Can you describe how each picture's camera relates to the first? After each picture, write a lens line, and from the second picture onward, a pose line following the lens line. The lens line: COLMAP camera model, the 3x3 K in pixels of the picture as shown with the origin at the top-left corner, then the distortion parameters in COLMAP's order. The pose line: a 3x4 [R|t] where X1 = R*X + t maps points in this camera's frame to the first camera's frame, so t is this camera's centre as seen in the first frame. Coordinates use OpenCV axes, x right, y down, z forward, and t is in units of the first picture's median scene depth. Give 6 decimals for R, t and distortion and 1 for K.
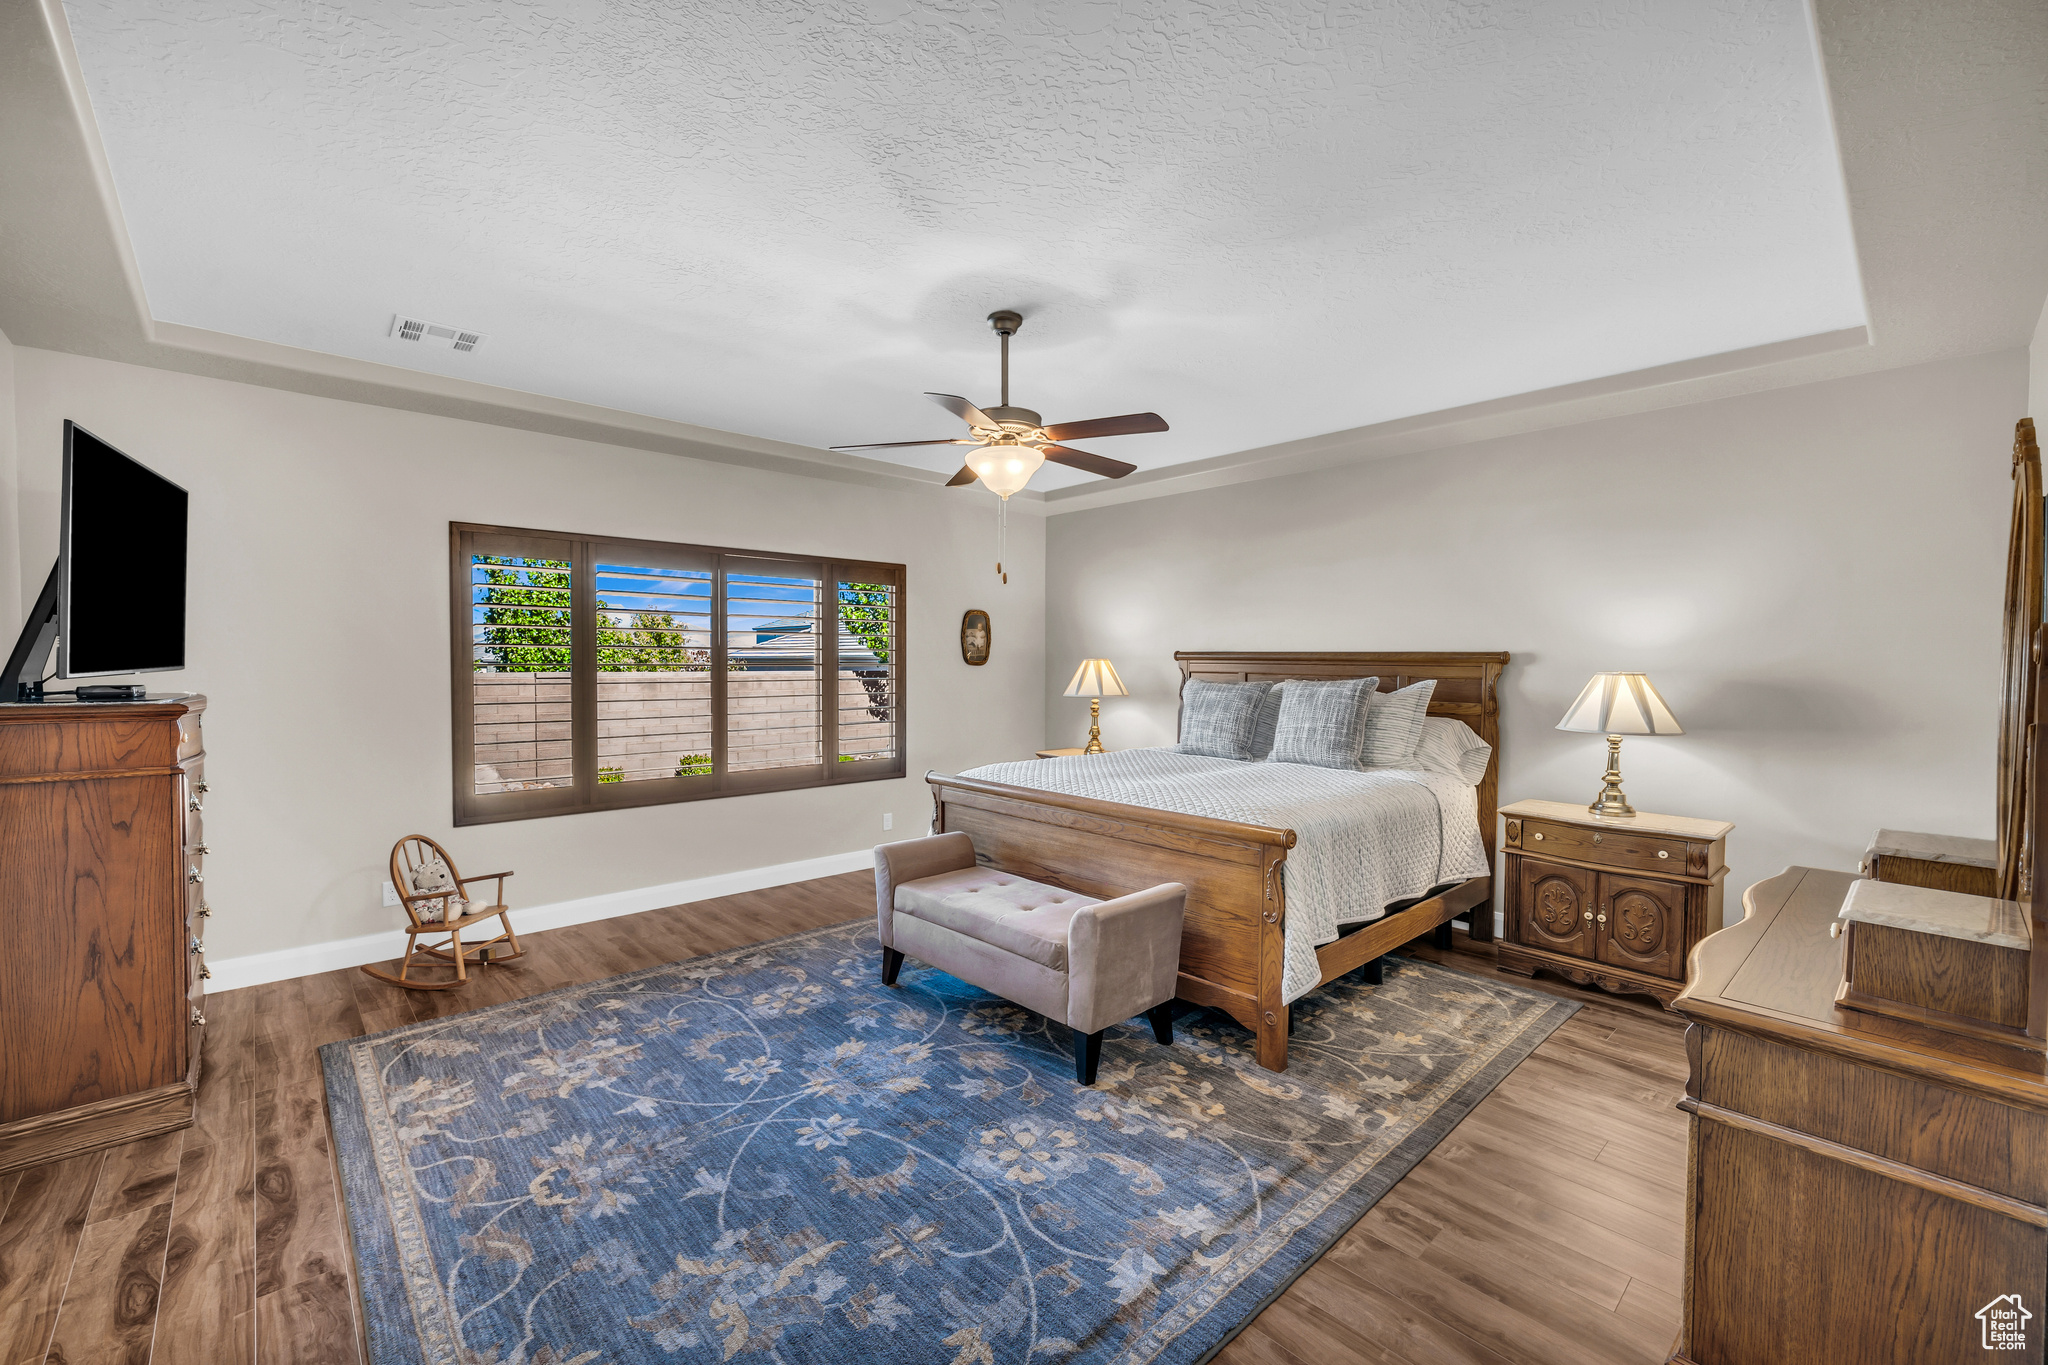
lens RADIAL K [[835.5, 0, 1026.0], [0, 835.5, 682.4], [0, 0, 1]] dist [0.000917, -0.000143]
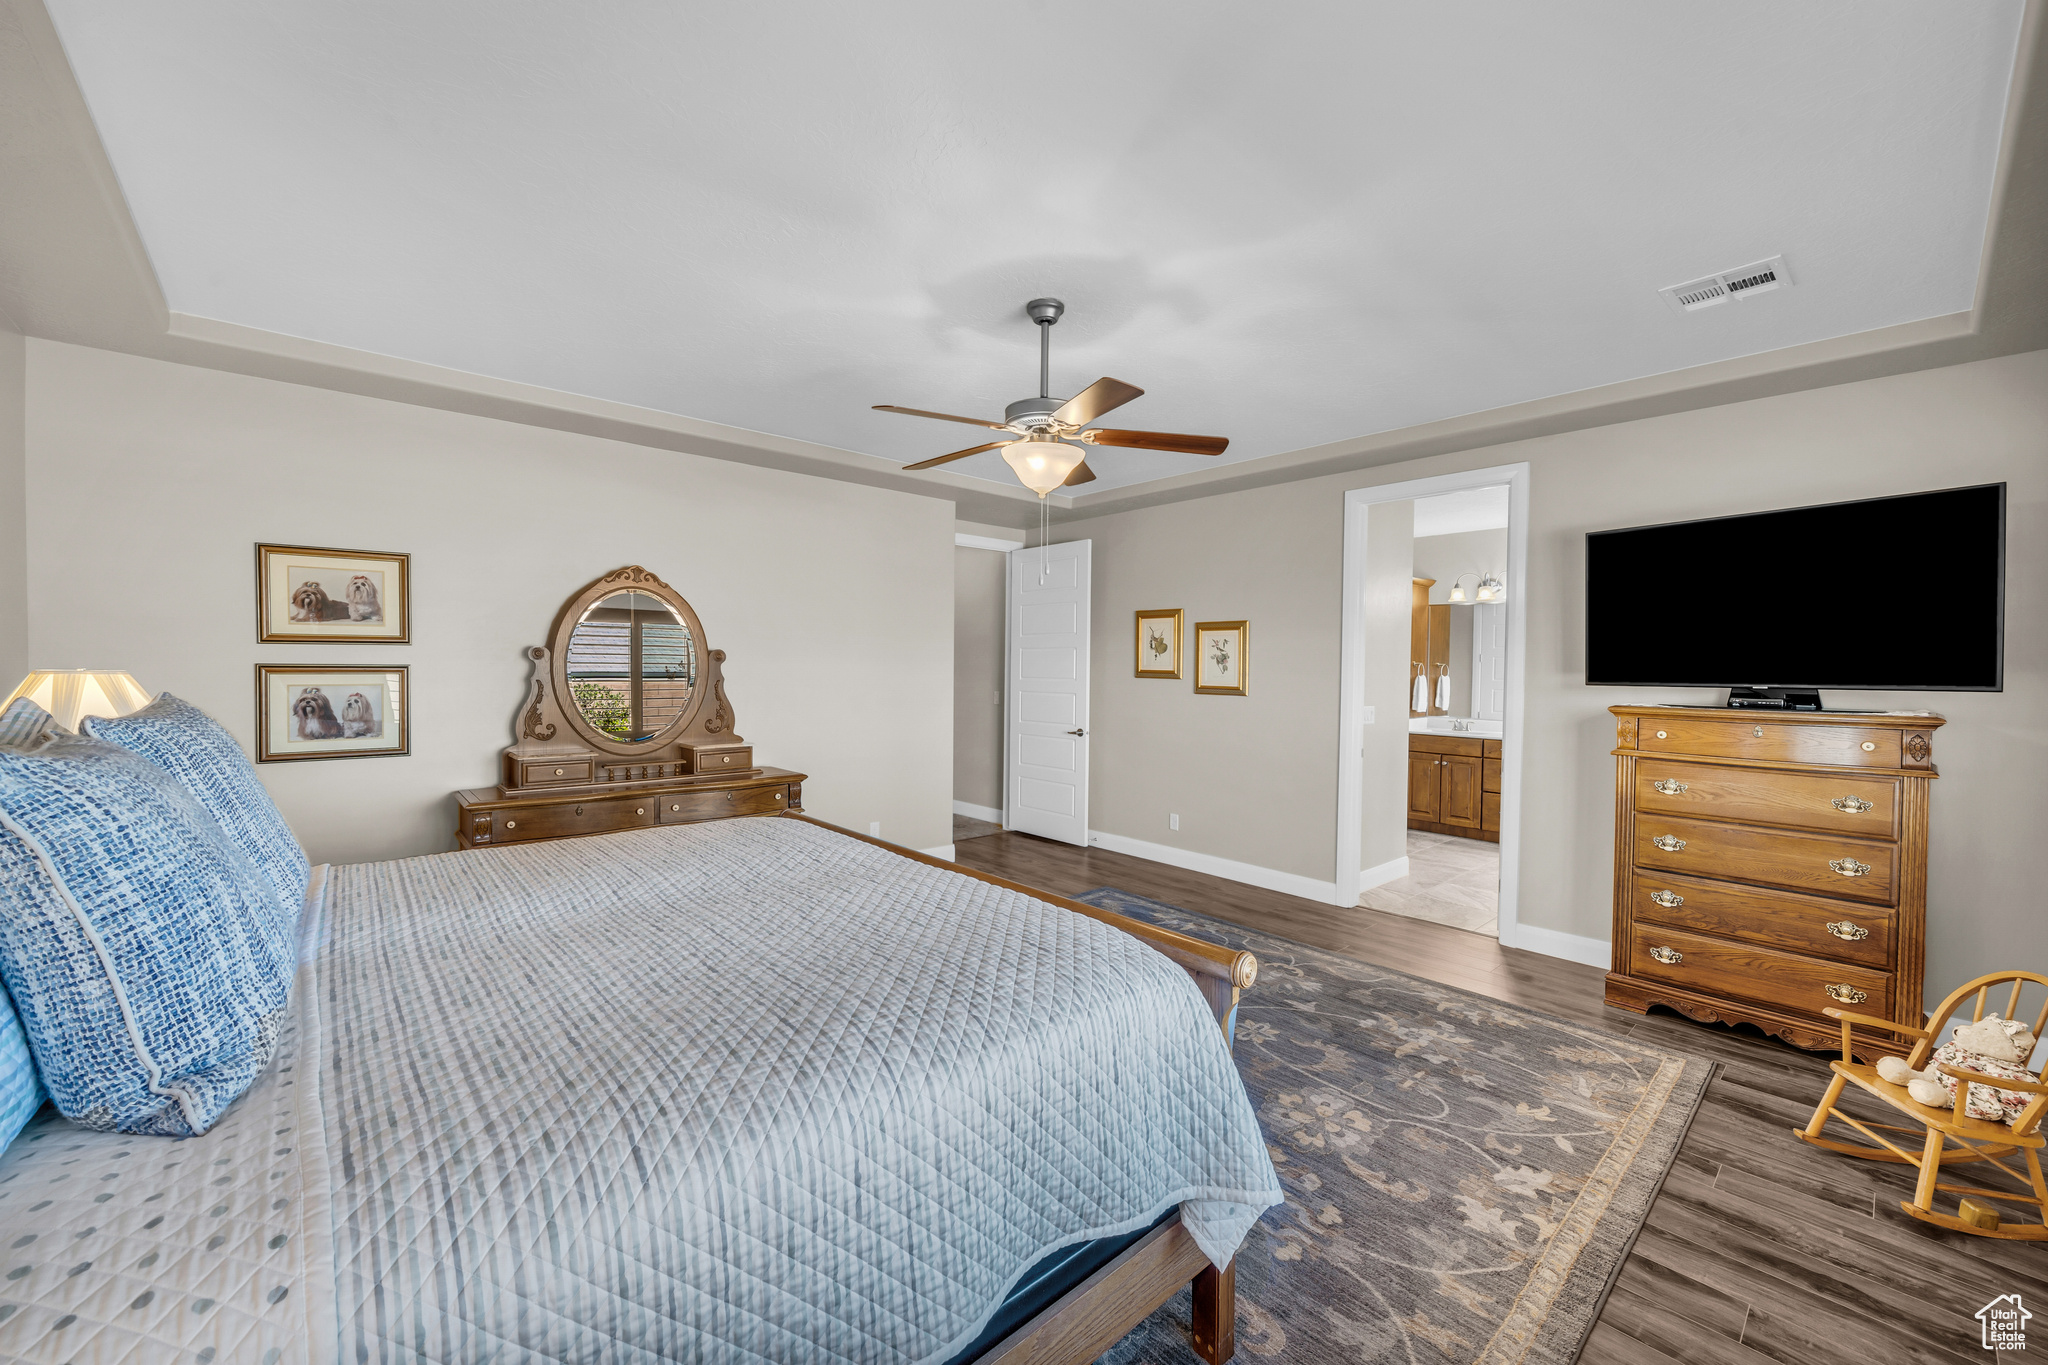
lens RADIAL K [[805.3, 0, 1025.7], [0, 805.3, 682.3], [0, 0, 1]] dist [0.003419, 0.000162]
pose [[-0.999782, -0.017831, 0.010904, -0.020124], [-0.017252, 0.998545, 0.051085, -0.054315], [-0.011799, 0.050886, -0.998635, 1.961995]]
